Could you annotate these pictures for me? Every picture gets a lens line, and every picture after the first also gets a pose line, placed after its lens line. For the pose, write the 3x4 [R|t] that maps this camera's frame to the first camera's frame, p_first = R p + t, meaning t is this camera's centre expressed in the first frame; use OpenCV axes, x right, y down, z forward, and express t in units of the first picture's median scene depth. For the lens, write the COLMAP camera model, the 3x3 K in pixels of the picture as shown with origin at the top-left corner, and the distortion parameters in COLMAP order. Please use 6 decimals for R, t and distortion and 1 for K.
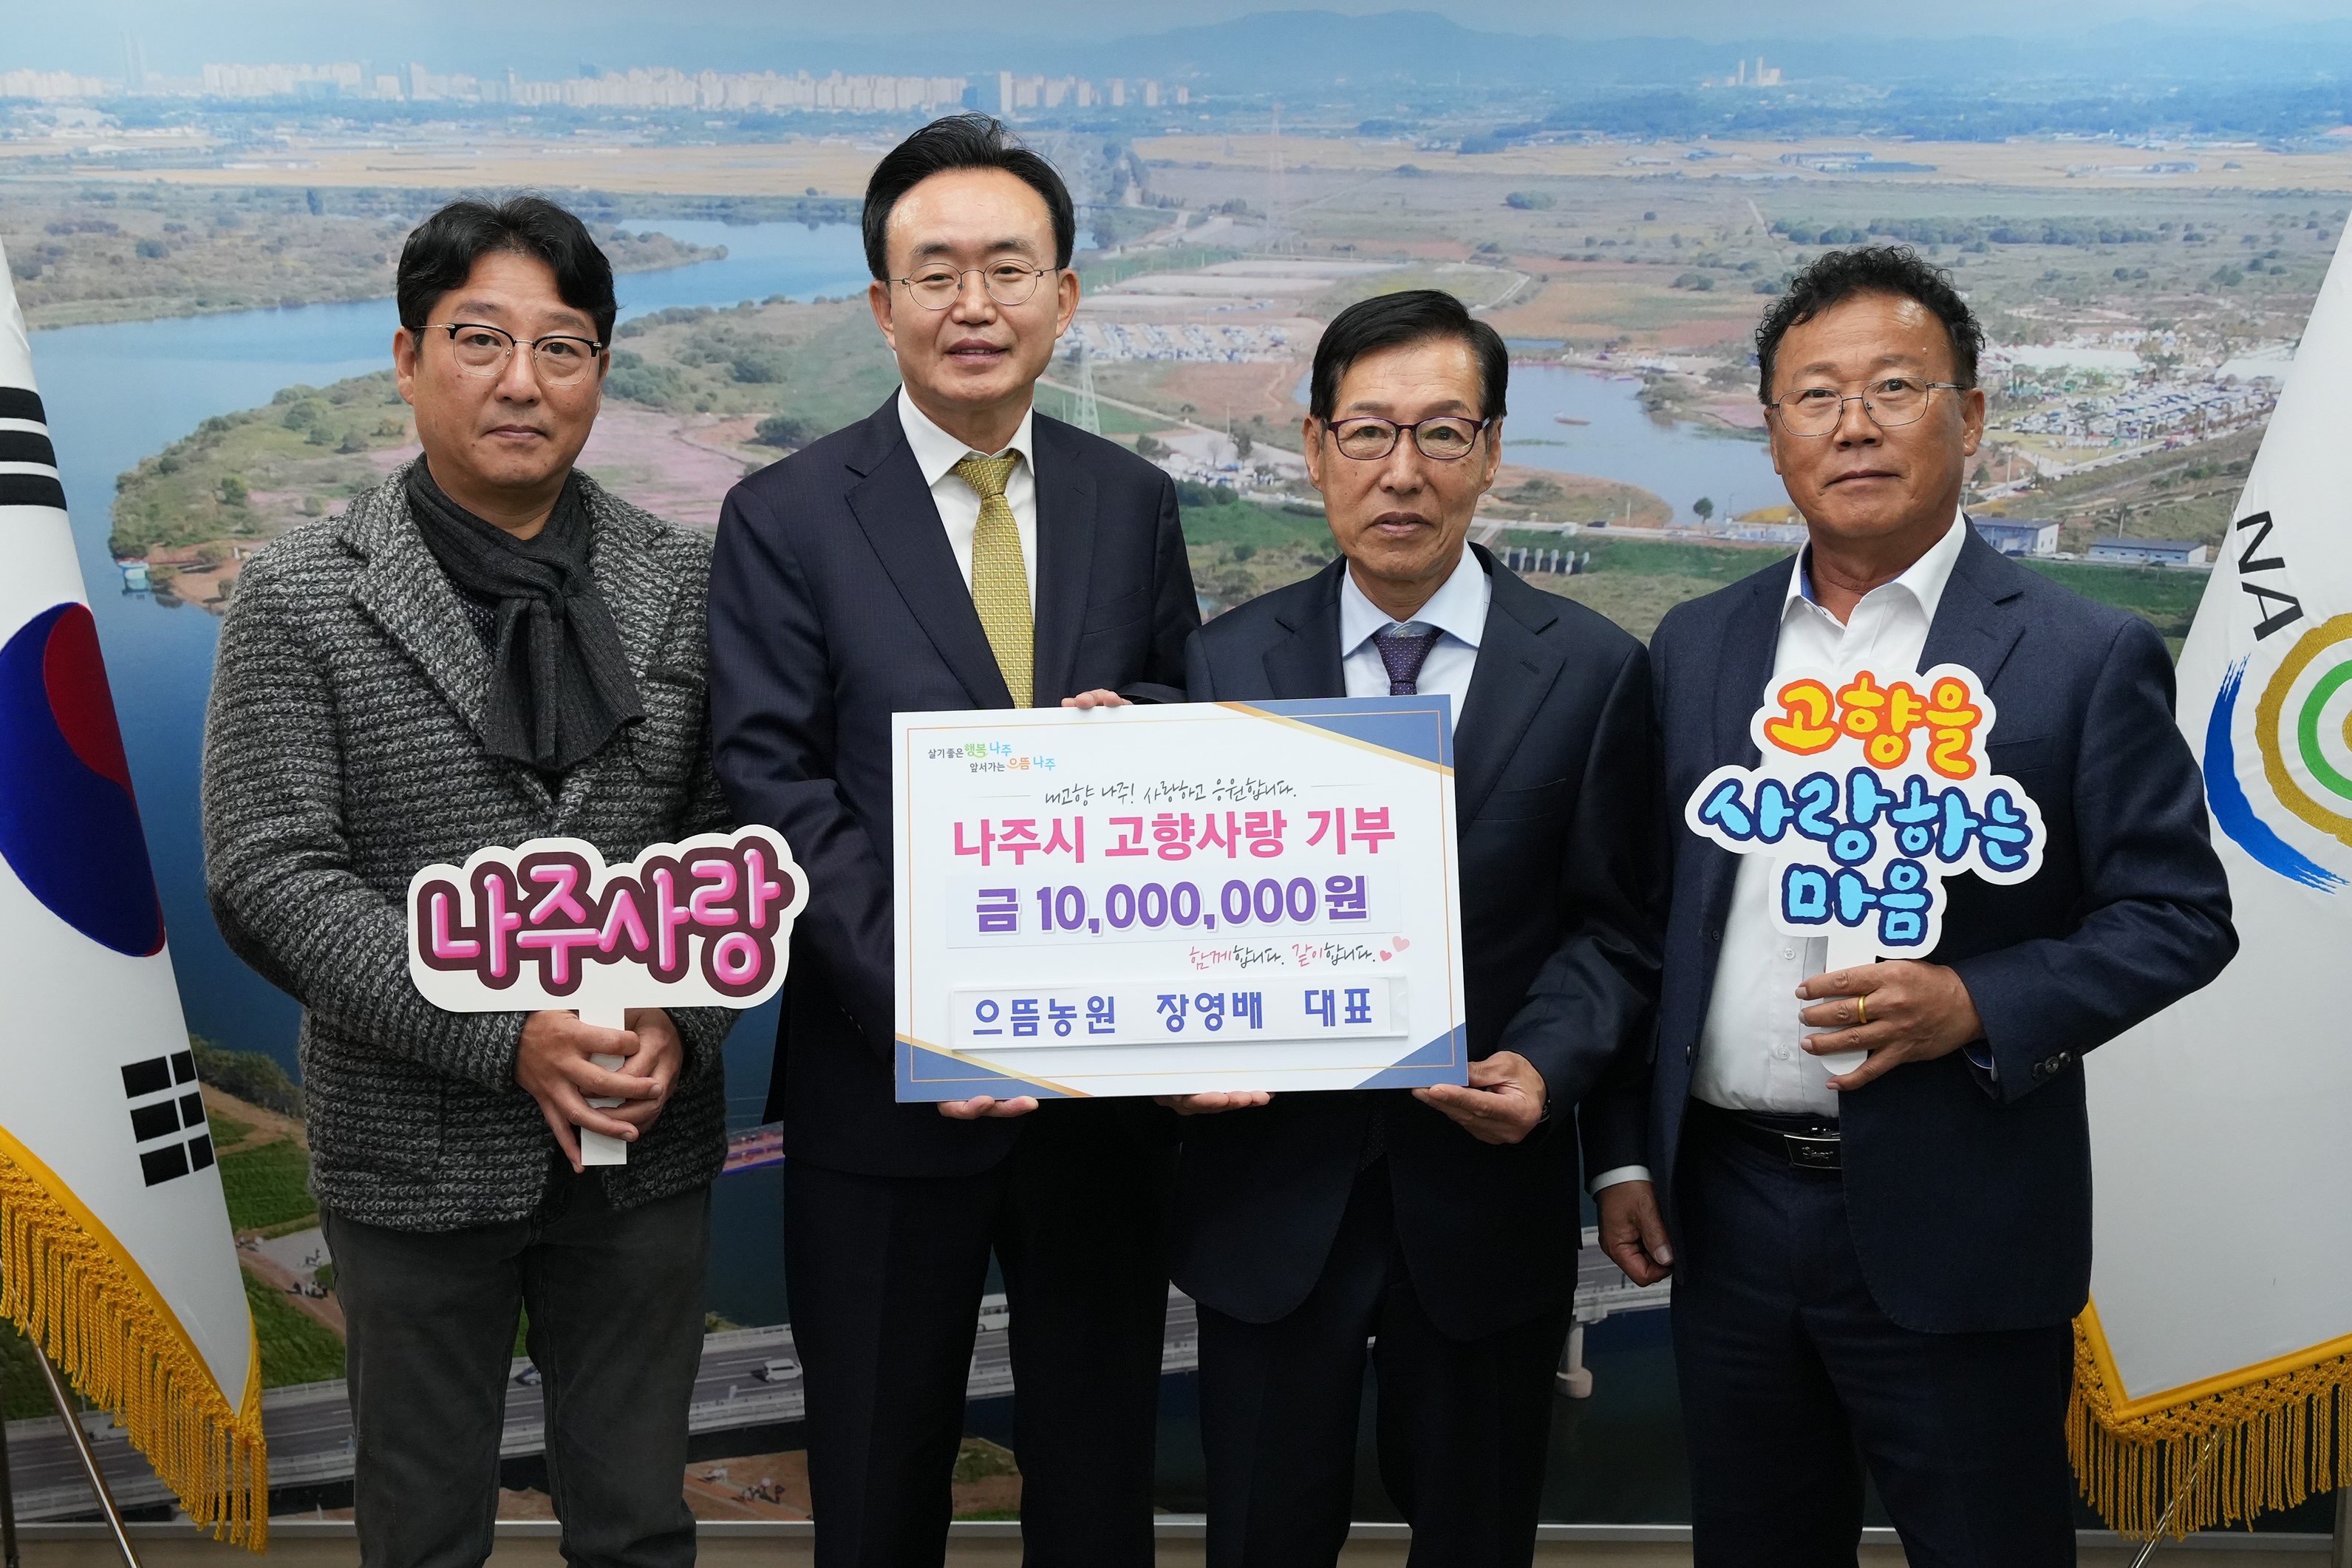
lens RADIAL K [[3193.5, 0, 1178.5], [0, 3193.5, 782.3], [0, 0, 1]] dist [0.022179, 0.000000]
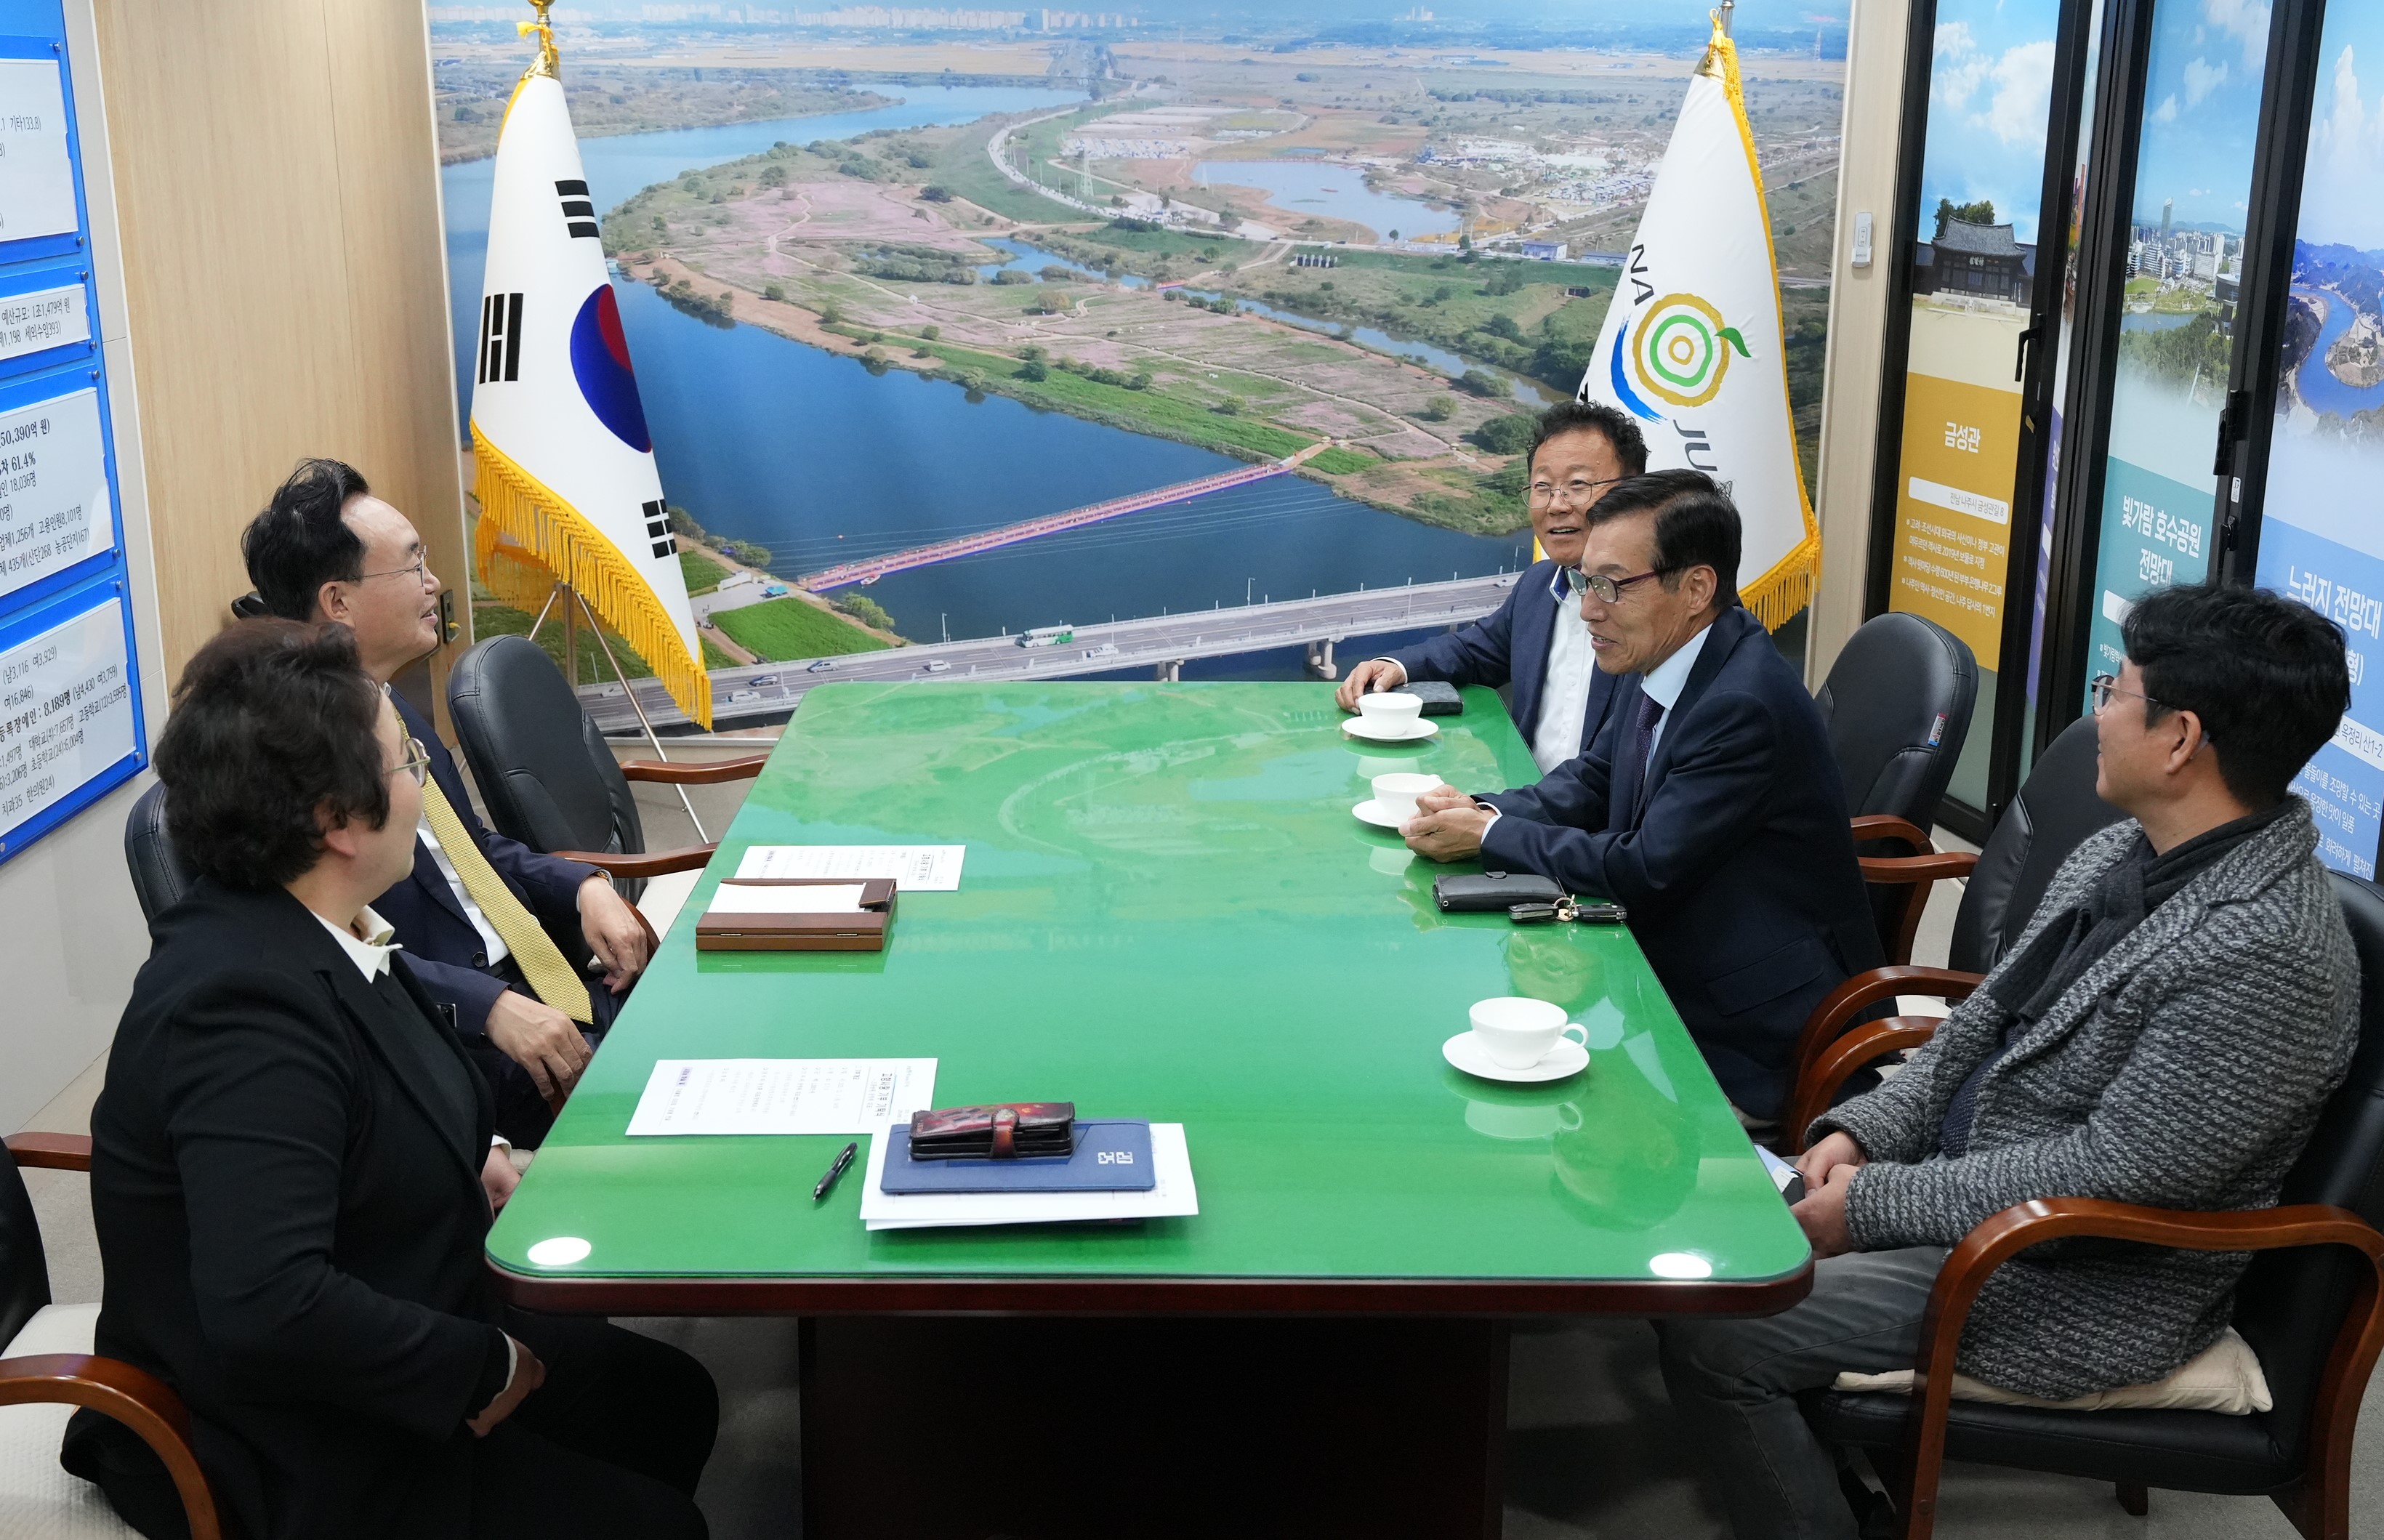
lens RADIAL K [[2491.2, 0, 1191.7], [0, 2491.2, 792.1], [0, 0, 1]] dist [0.004241, 0.000000]
pose [[0.999889, 0.000612, 0.014902, 0.014087], [-0.003036, 0.986589, 0.163199, 0.004701], [-0.014602, -0.163226, 0.986481, -0.607157]]
